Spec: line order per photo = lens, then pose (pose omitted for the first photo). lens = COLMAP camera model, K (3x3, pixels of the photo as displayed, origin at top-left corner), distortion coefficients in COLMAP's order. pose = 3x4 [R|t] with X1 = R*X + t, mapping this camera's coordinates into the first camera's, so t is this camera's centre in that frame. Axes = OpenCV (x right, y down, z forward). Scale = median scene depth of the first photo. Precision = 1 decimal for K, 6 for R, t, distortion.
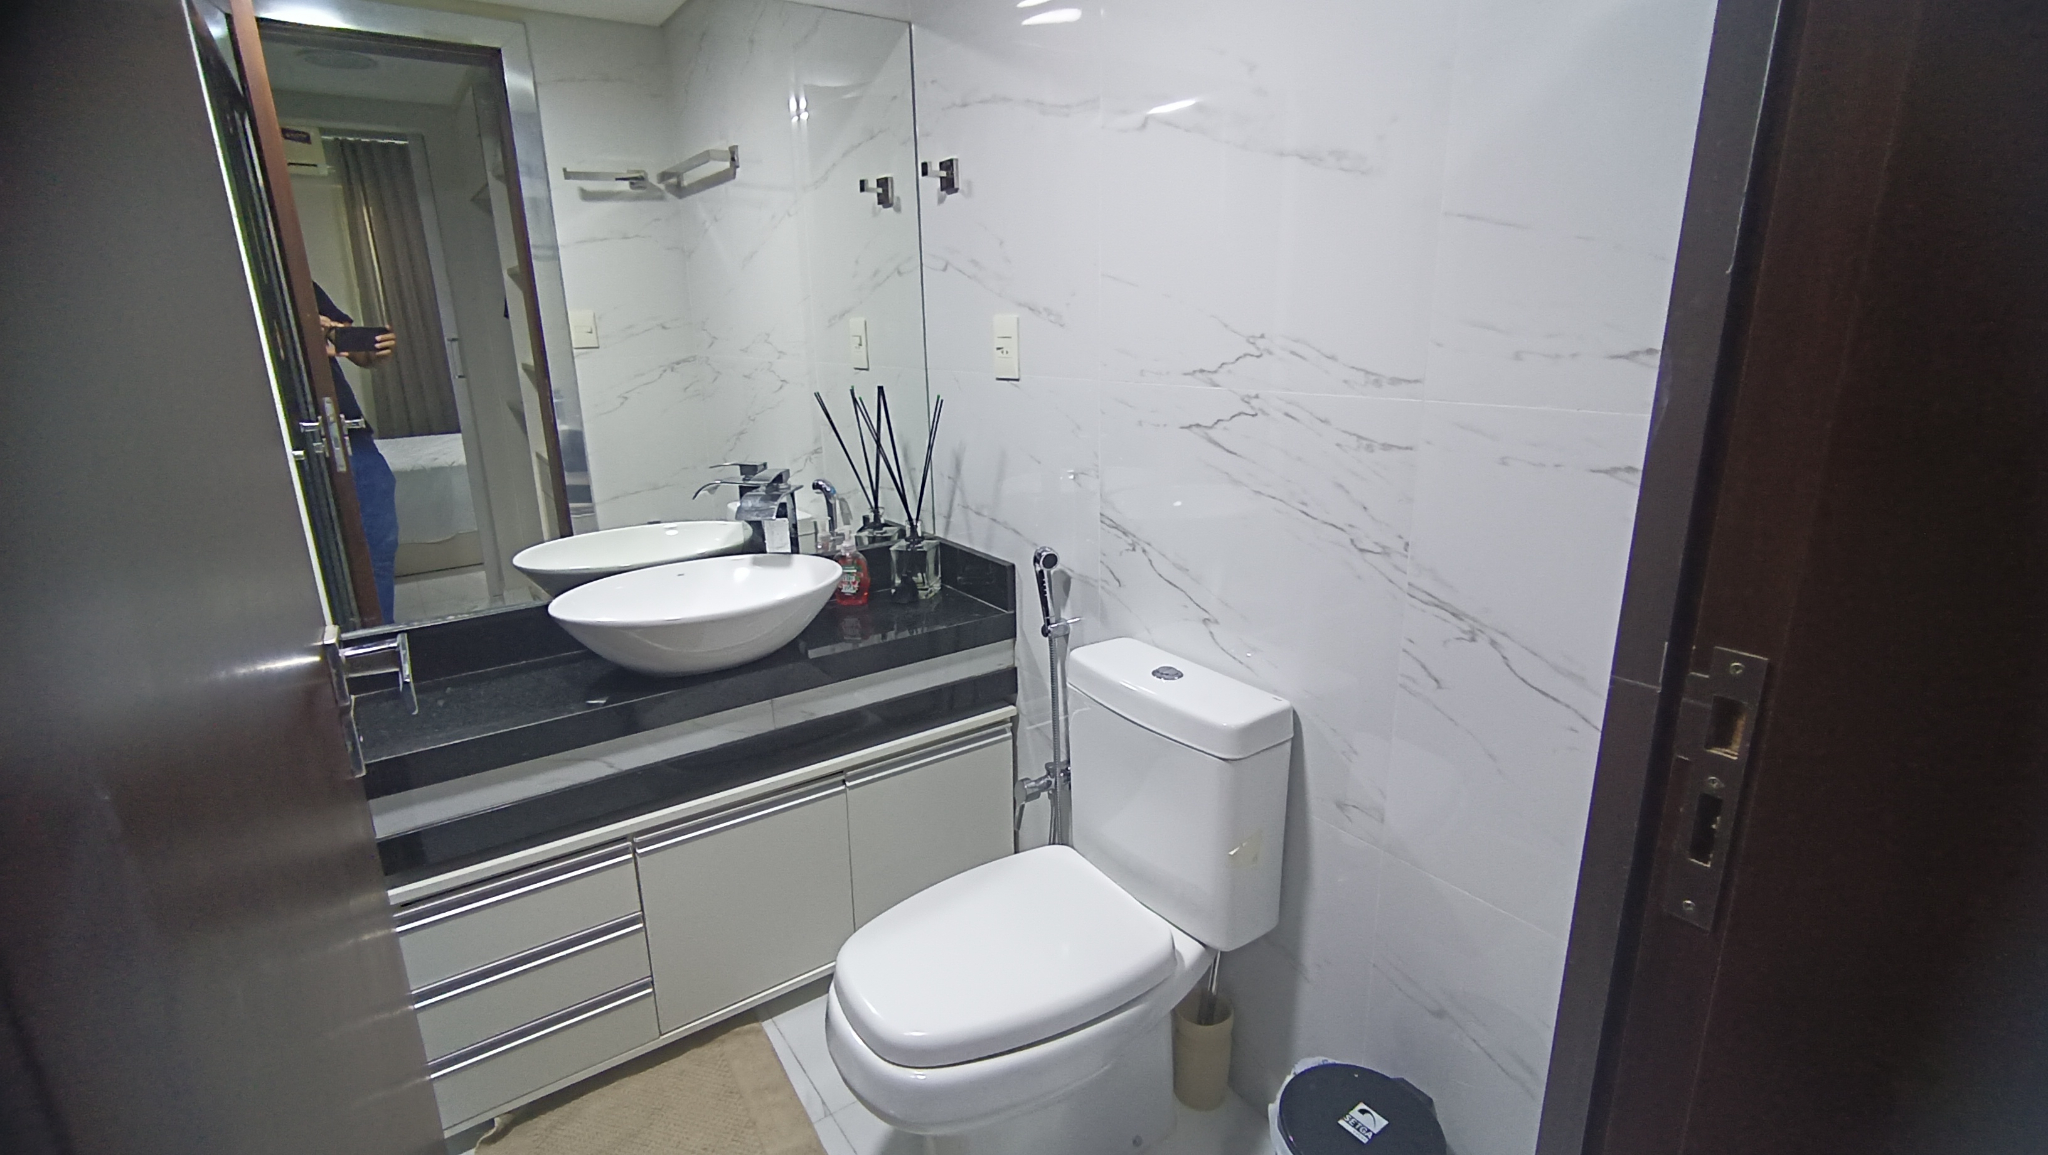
lens RADIAL K [[941.6, 0, 1014.0], [0, 941.6, 576.6], [0, 0, 1]] dist [-0.000747, -0.000324]
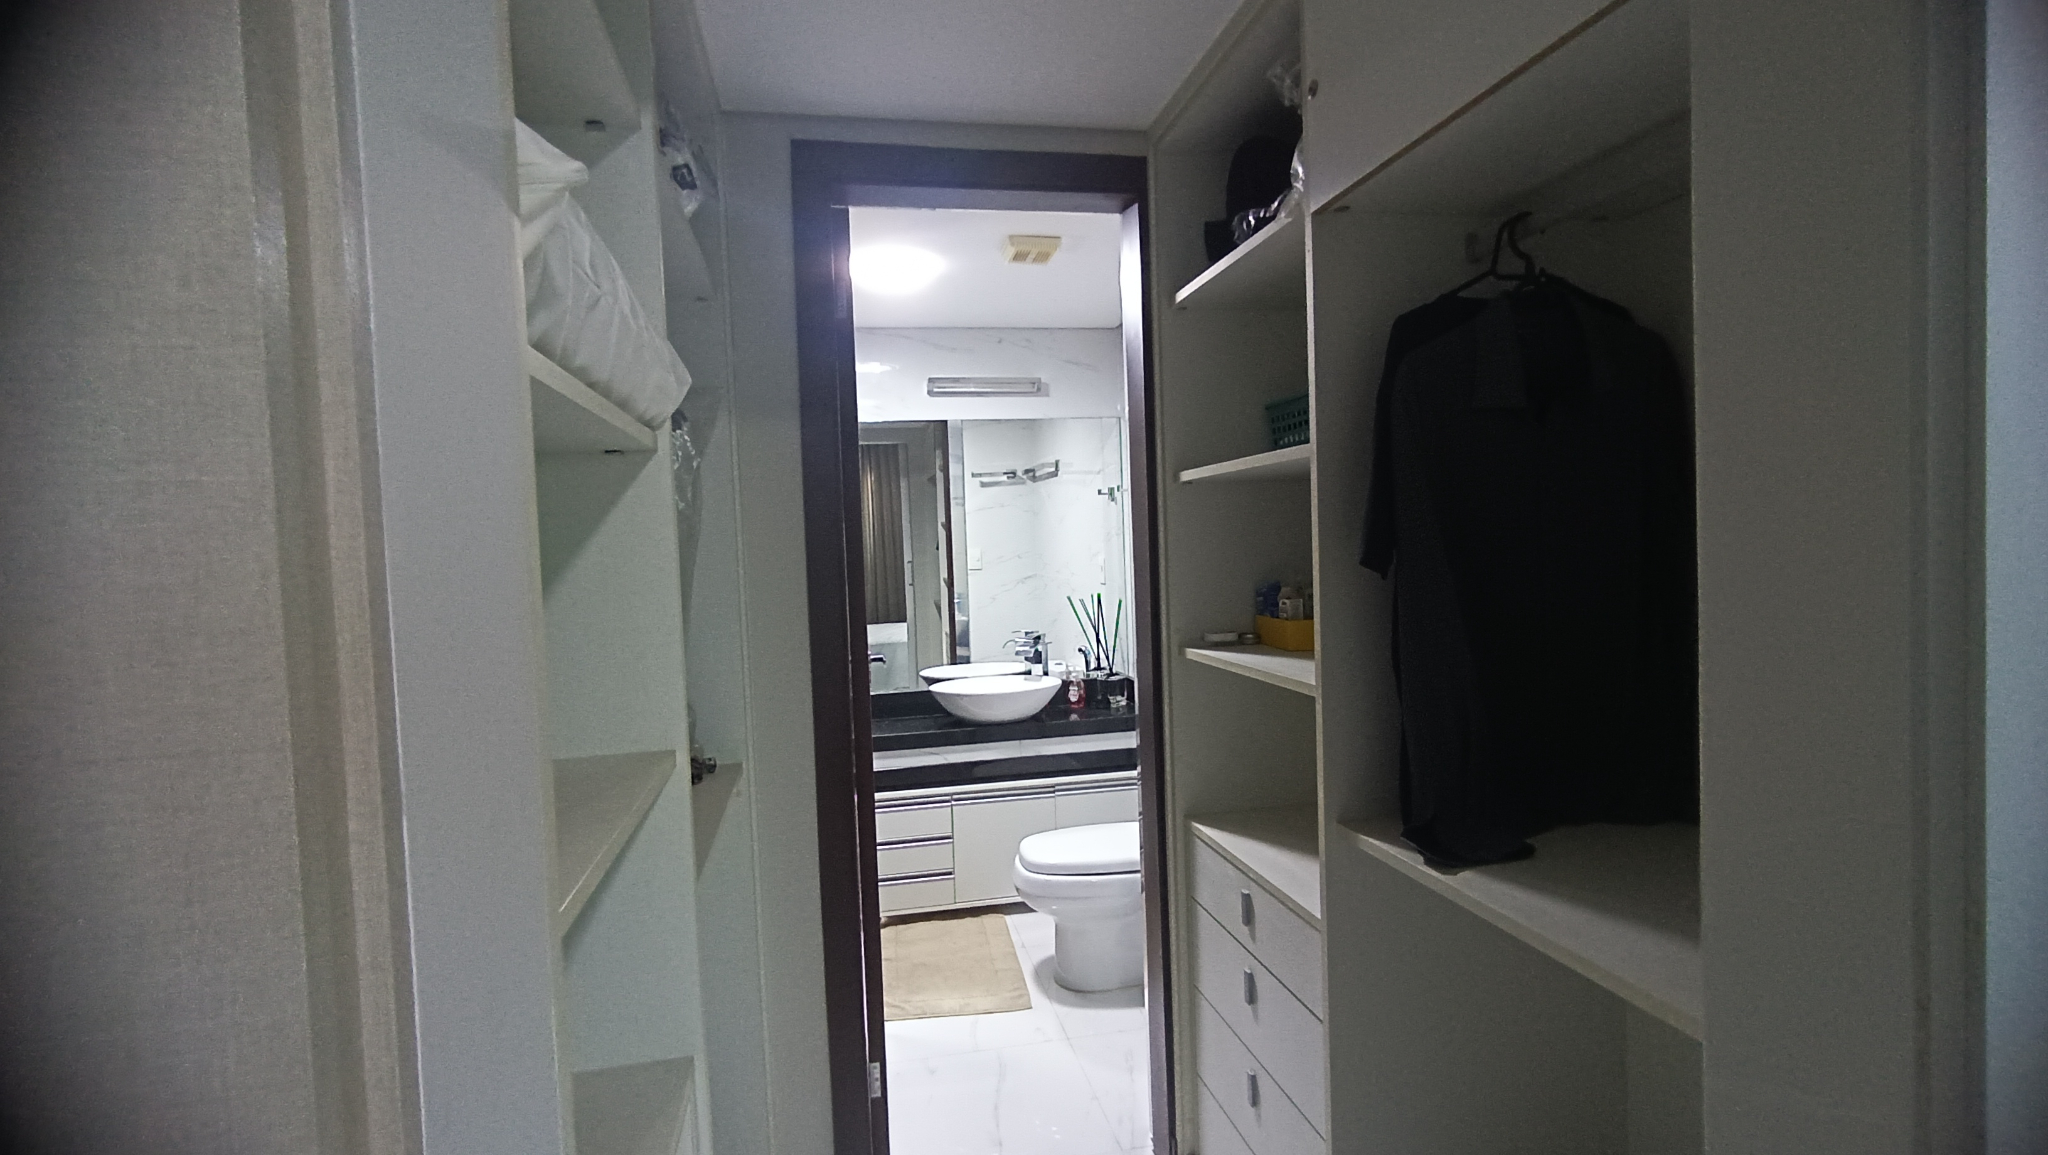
lens RADIAL K [[941.6, 0, 1023.8], [0, 941.6, 579.5], [0, 0, 1]] dist [-0.000747, -0.000324]
pose [[0.918694, 0.005925, -0.394925, 0.299876], [-0.089255, 0.977137, -0.192970, 0.095670], [0.384753, 0.212530, 0.898219, -0.493229]]
